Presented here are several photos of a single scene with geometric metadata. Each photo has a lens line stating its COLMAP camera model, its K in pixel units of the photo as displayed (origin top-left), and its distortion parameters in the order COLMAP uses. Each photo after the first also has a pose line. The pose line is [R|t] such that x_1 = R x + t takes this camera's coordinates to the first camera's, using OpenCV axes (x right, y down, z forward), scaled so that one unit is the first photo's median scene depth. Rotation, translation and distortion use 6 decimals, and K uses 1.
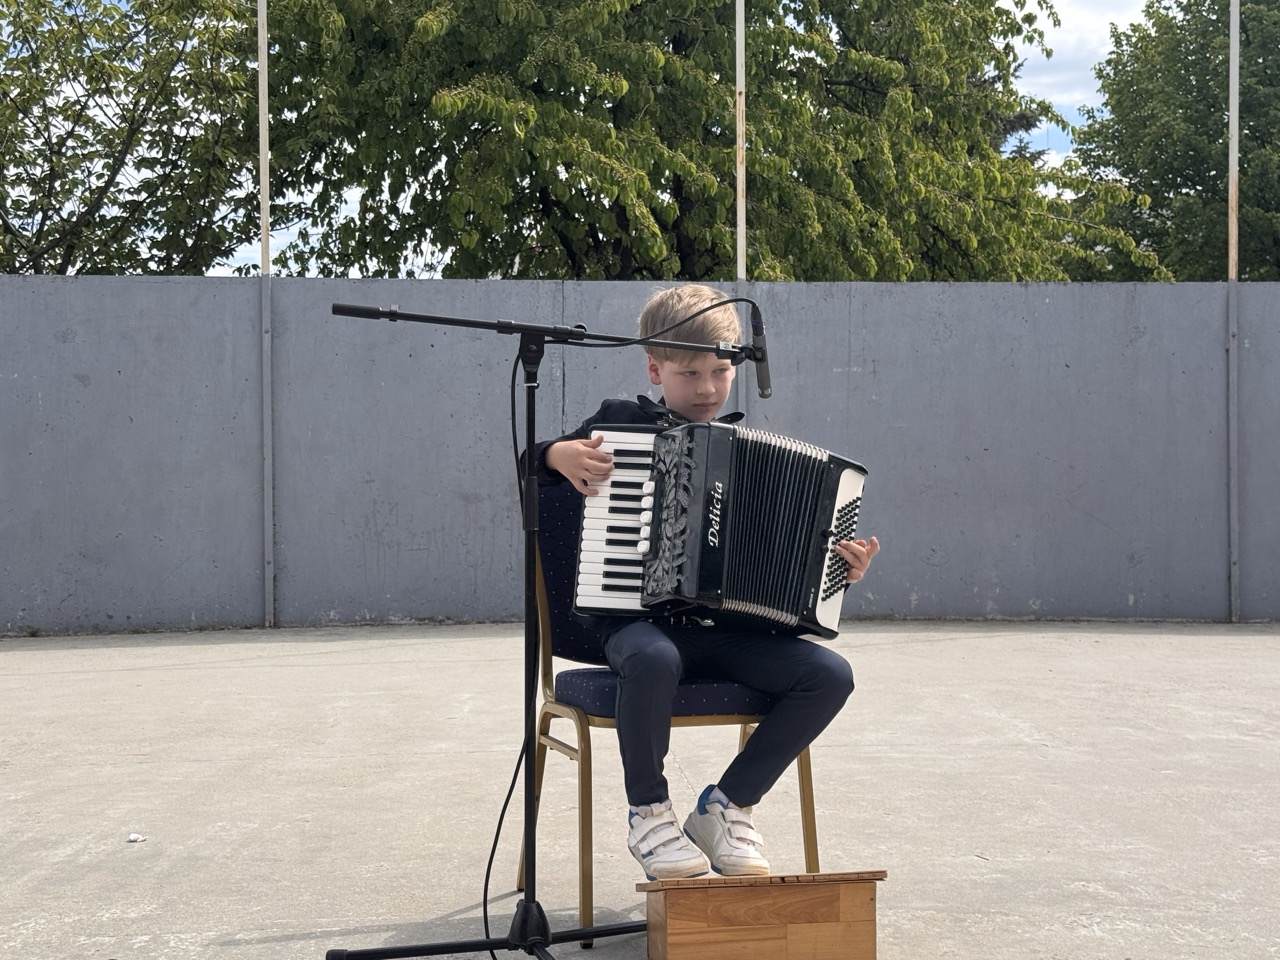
lens RADIAL K [[2063.4, 0, 657.5], [0, 2063.4, 486.5], [0, 0, 1]] dist [0.096902, 0.000000]
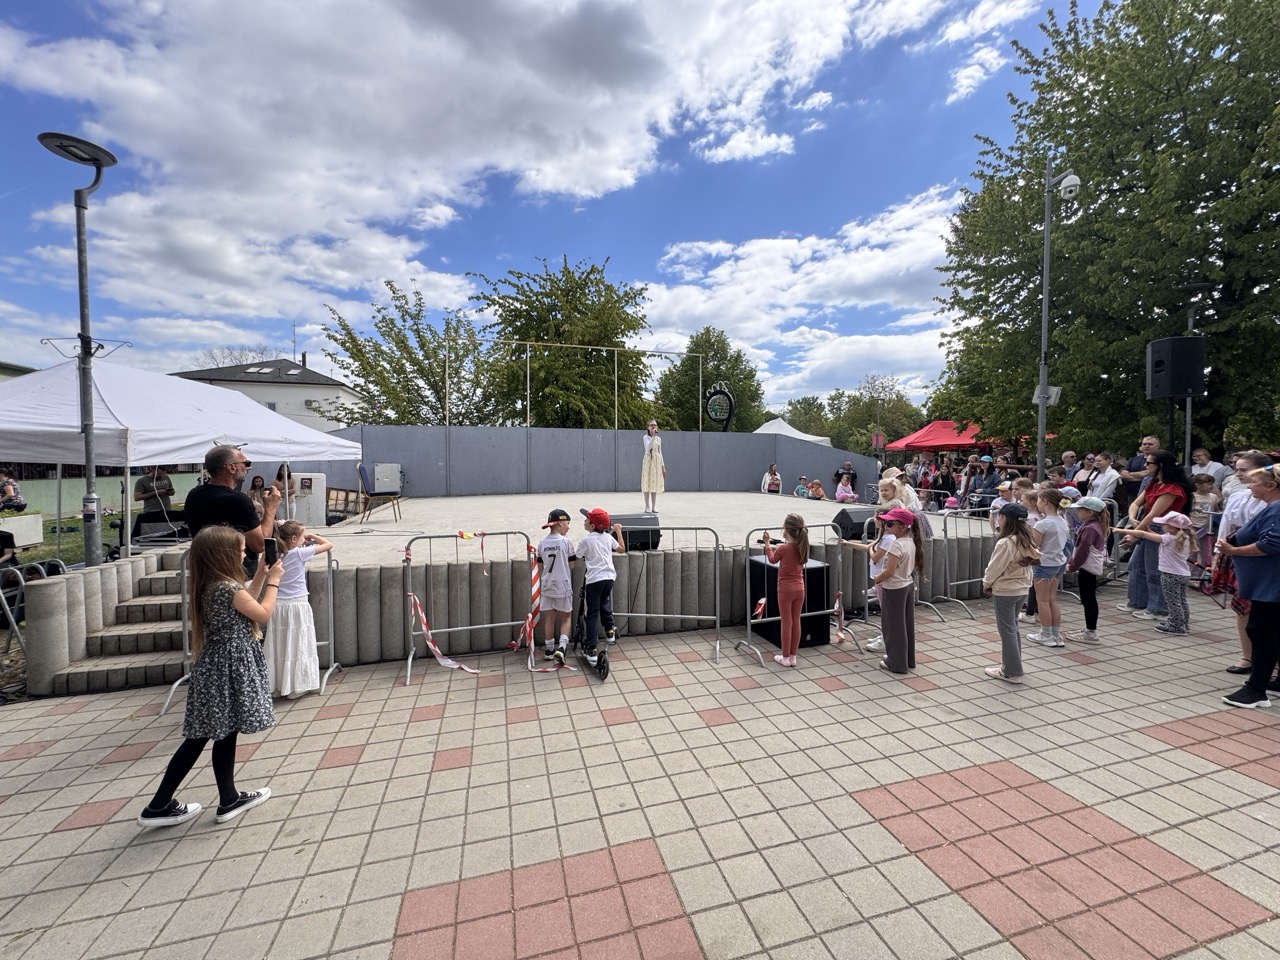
lens RADIAL K [[507.5, 0, 639.1], [0, 507.5, 478.5], [0, 0, 1]] dist [-0.003617, 0.000800]
pose [[0.977571, -0.001699, 0.210601, -0.130591], [-0.002390, 0.999814, 0.019159, 0.002768], [-0.210594, -0.019233, 0.977384, -0.235014]]
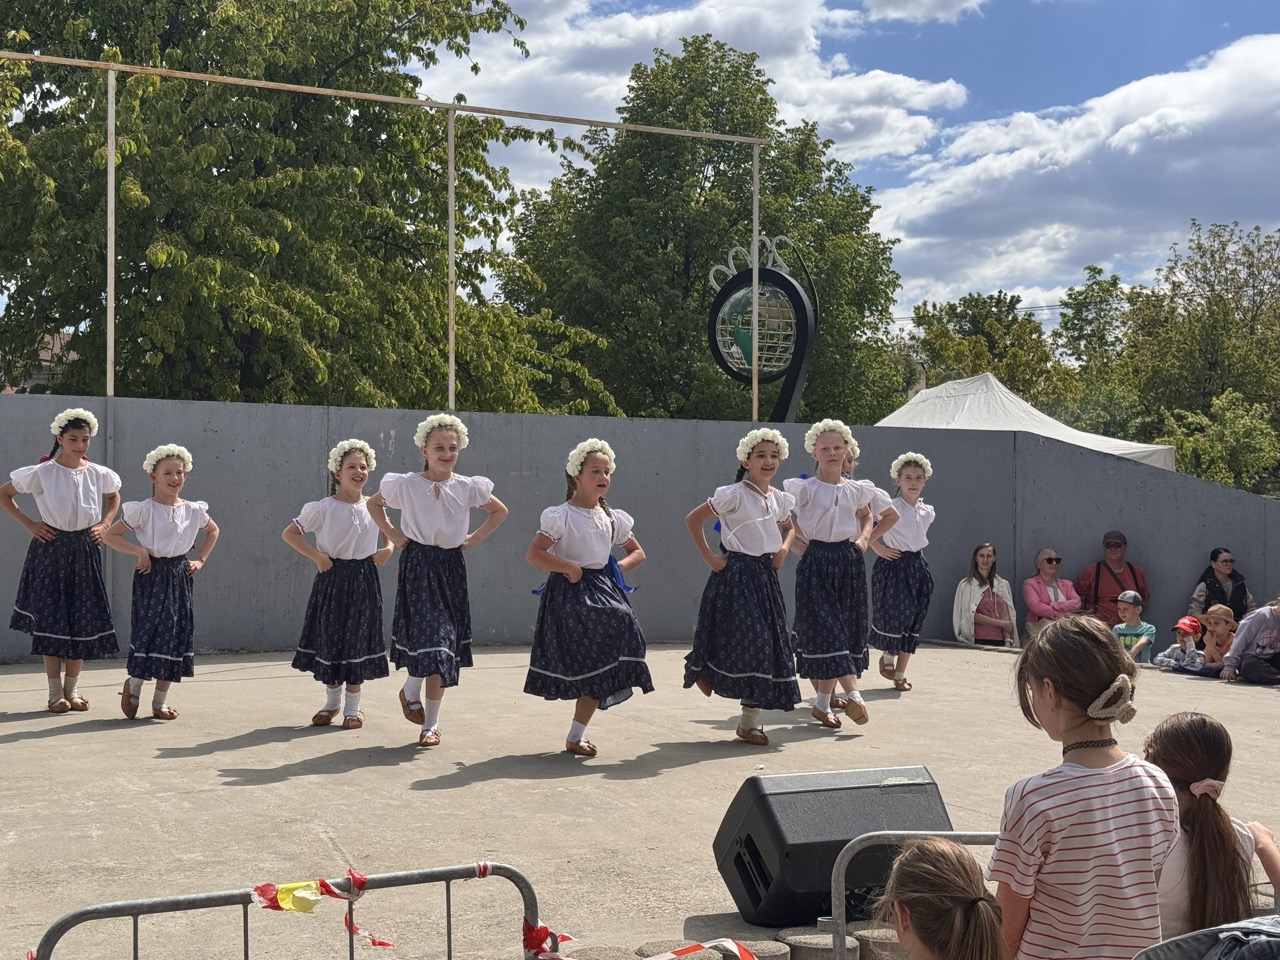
lens RADIAL K [[1849.4, 0, 640.3], [0, 1849.4, 477.8], [0, 0, 1]] dist [0.124896, 0.000000]
pose [[0.934297, 0.017363, 0.356071, -0.209797], [-0.004950, 0.999349, -0.035743, -0.004935], [-0.356460, 0.031632, 0.933775, -0.180678]]
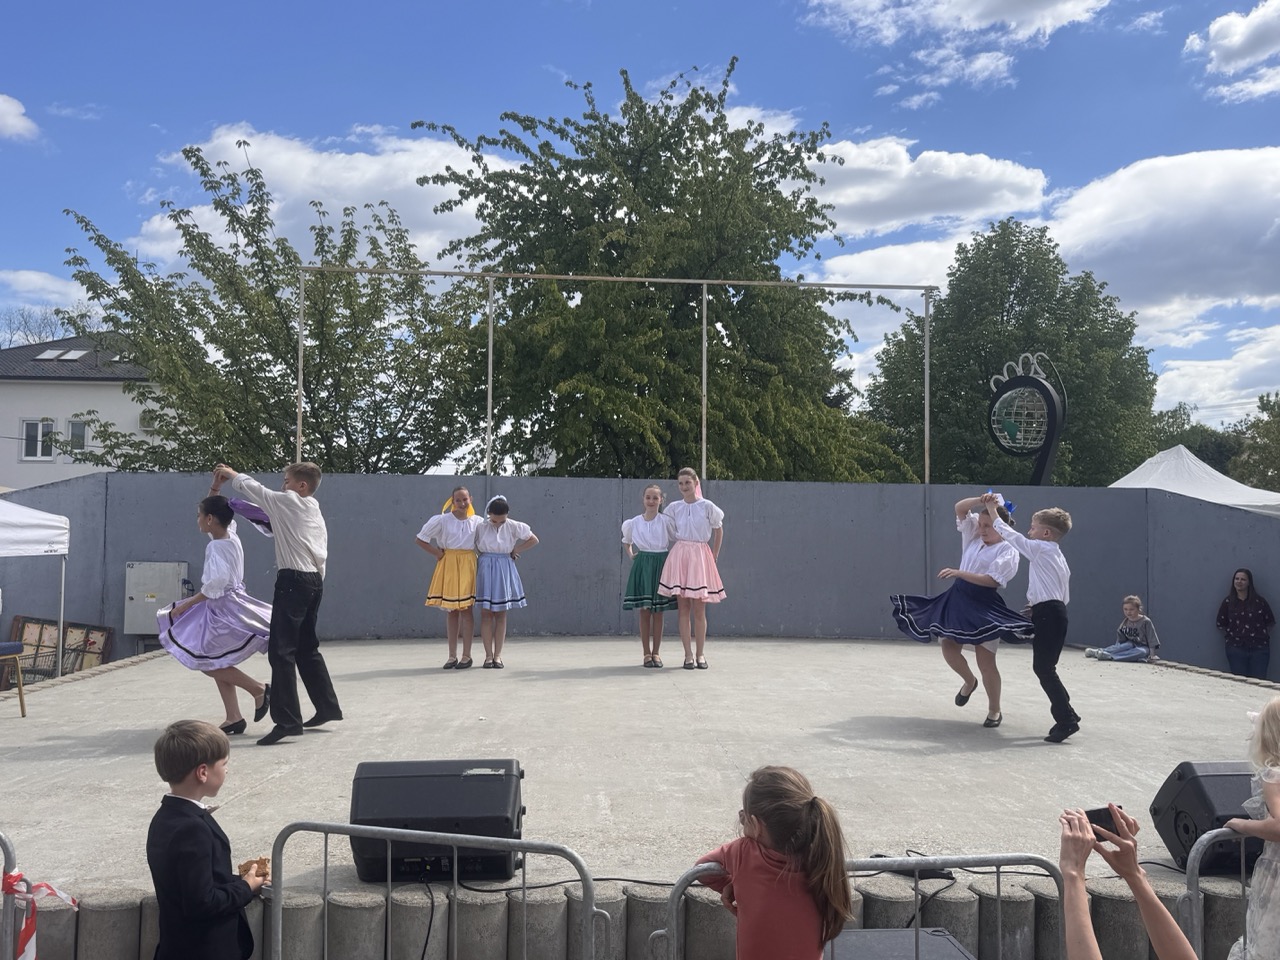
lens RADIAL K [[1143.1, 0, 647.3], [0, 1143.1, 488.2], [0, 0, 1]] dist [0.151500, -0.284813]
pose [[0.999901, 0.013985, 0.001643, -0.015180], [-0.013861, 0.998101, -0.060018, -0.012084], [-0.002480, 0.059989, 0.998196, -0.152697]]
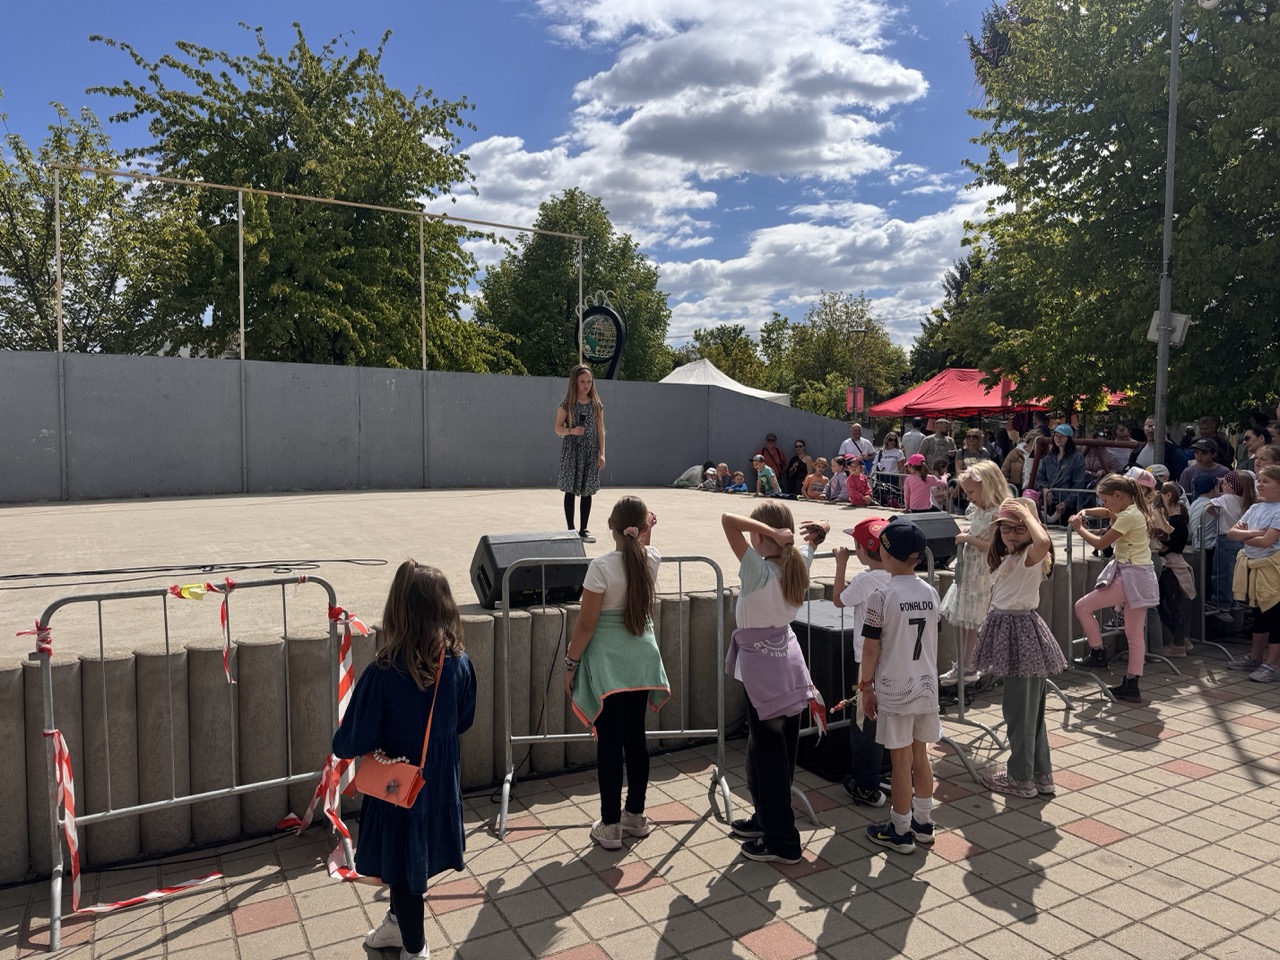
lens RADIAL K [[889.2, 0, 644.6], [0, 889.2, 482.2], [0, 0, 1]] dist [0.076830, -0.100634]
pose [[0.900603, -0.011534, 0.434489, -0.160289], [-0.006061, 0.999217, 0.039088, 0.004269], [-0.434600, -0.037837, 0.899828, -0.186021]]
